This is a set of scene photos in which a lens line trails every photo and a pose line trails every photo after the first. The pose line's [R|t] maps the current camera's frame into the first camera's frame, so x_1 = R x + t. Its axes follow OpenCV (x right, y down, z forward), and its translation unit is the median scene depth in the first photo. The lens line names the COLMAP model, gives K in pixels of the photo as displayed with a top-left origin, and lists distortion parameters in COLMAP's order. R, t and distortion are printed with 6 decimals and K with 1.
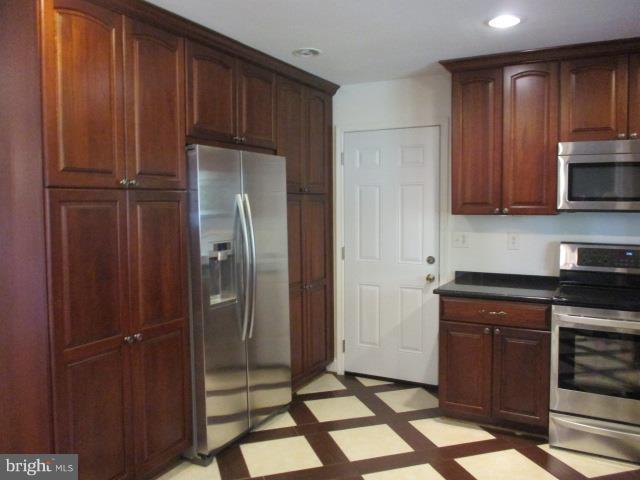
lens RADIAL K [[535.2, 0, 320.5], [0, 535.2, 233.1], [0, 0, 1]] dist [-0.023828, -0.001348]
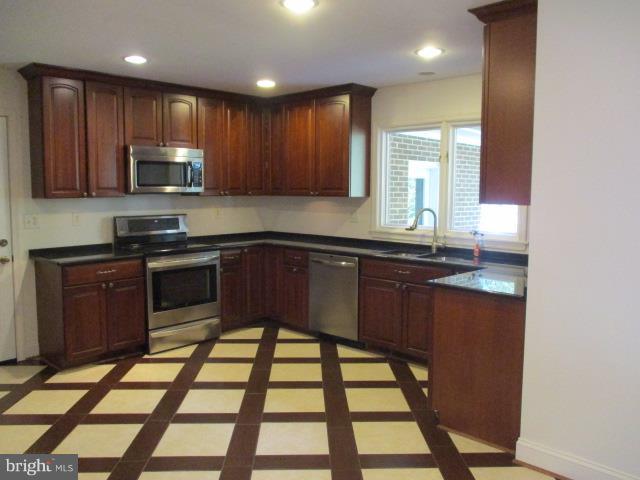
lens RADIAL K [[535.2, 0, 319.7], [0, 535.2, 241.5], [0, 0, 1]] dist [-0.023828, -0.001348]
pose [[0.265685, -0.096920, 0.959176, -0.773212], [0.059161, 0.994698, 0.084122, -0.004810], [-0.962243, 0.034396, 0.270010, 0.133580]]
